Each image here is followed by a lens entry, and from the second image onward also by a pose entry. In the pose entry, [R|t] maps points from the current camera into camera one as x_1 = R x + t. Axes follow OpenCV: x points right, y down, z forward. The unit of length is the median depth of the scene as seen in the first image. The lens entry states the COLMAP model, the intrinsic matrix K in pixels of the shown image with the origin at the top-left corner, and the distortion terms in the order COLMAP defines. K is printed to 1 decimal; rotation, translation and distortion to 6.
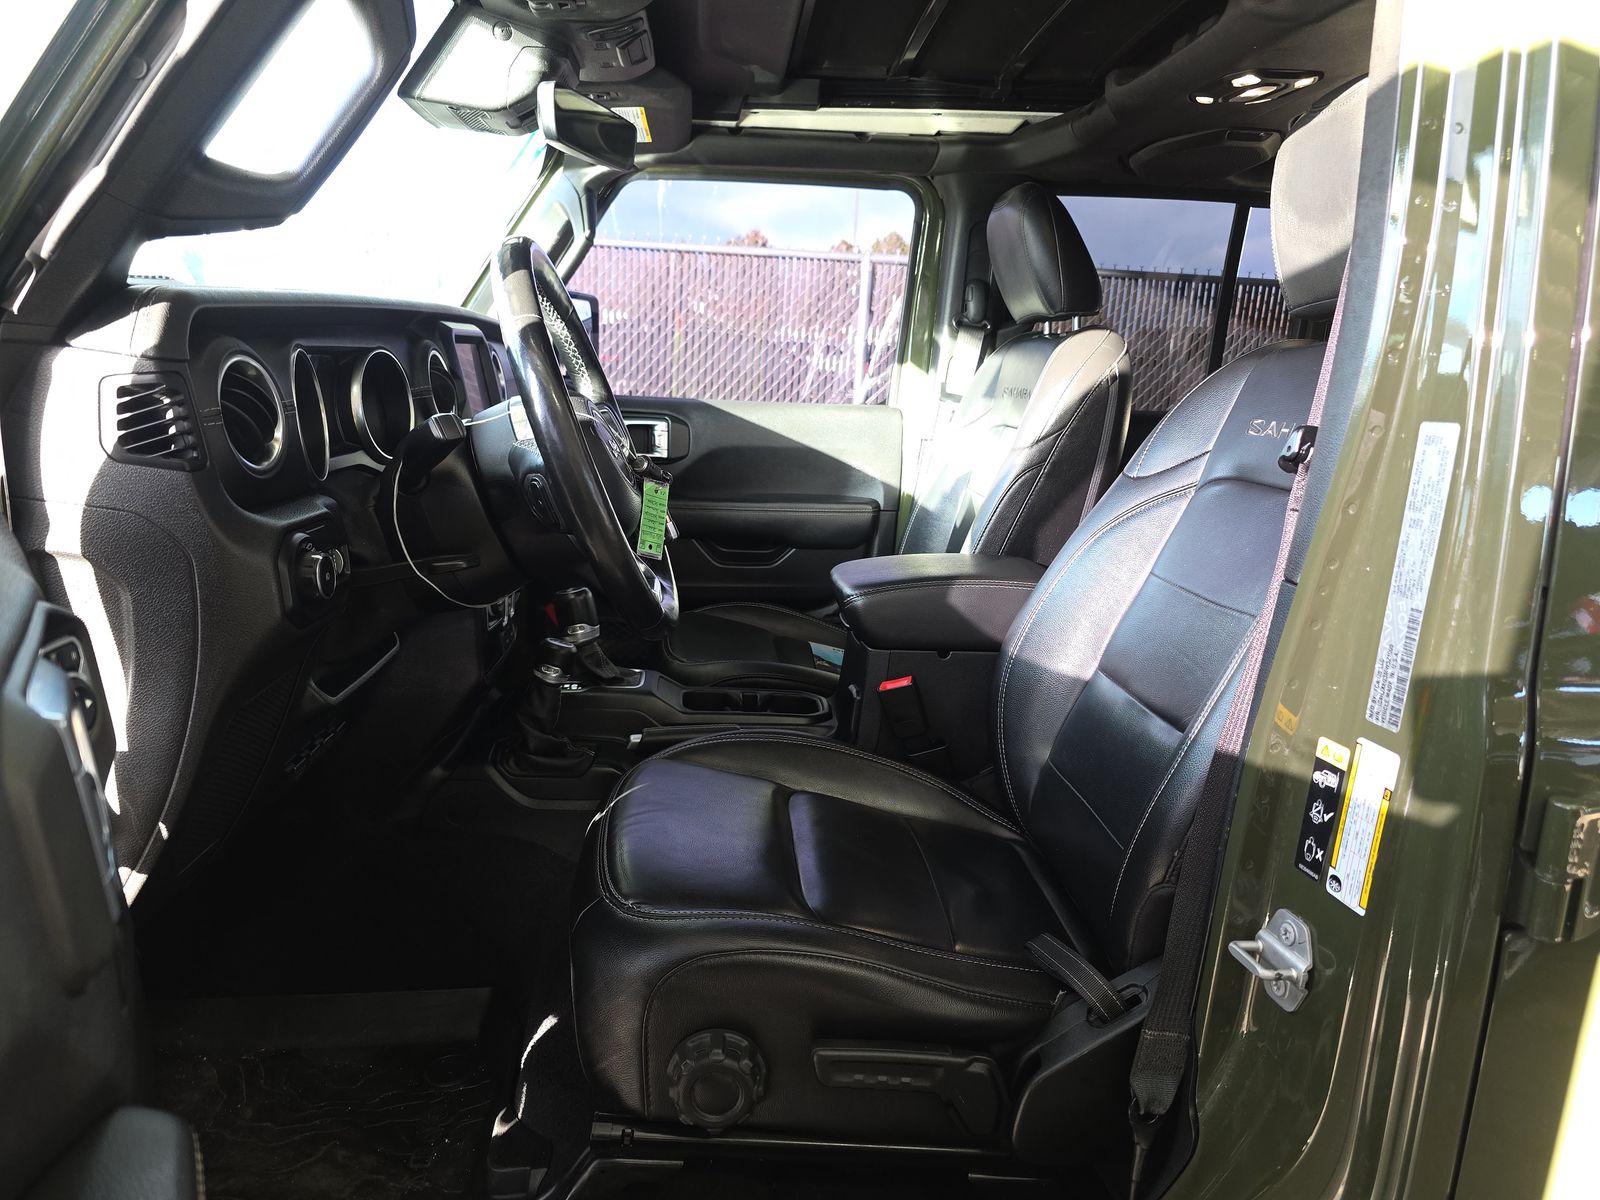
lens RADIAL K [[1000.8, 0, 800.0], [0, 1000.8, 600.0], [0, 0, 1]] dist [-0.017378, -0.001479]
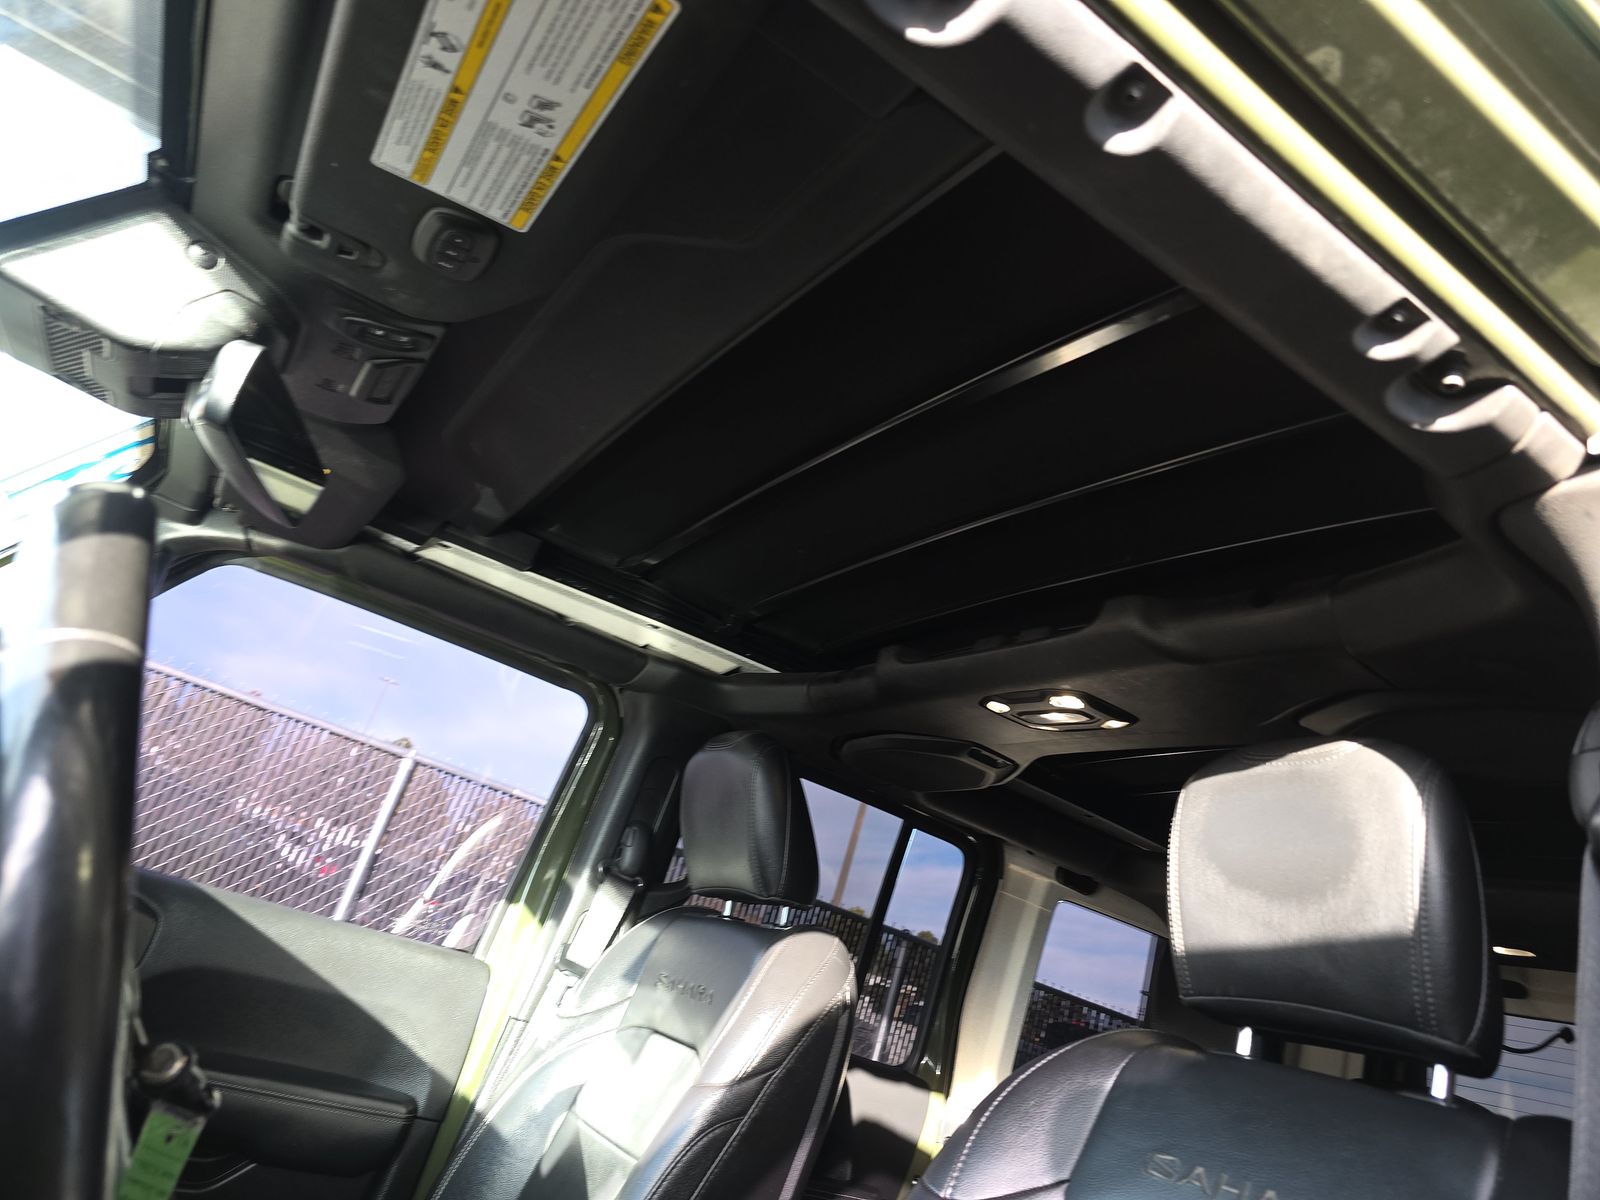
lens RADIAL K [[1005.3, 0, 780.7], [0, 1005.3, 605.1], [0, 0, 1]] dist [0.063787, -0.088557]
pose [[0.862051, 0.352471, 0.364186, -0.087231], [-0.122225, 0.841941, -0.525545, -0.057564], [-0.491862, 0.408534, 0.768877, 0.258458]]
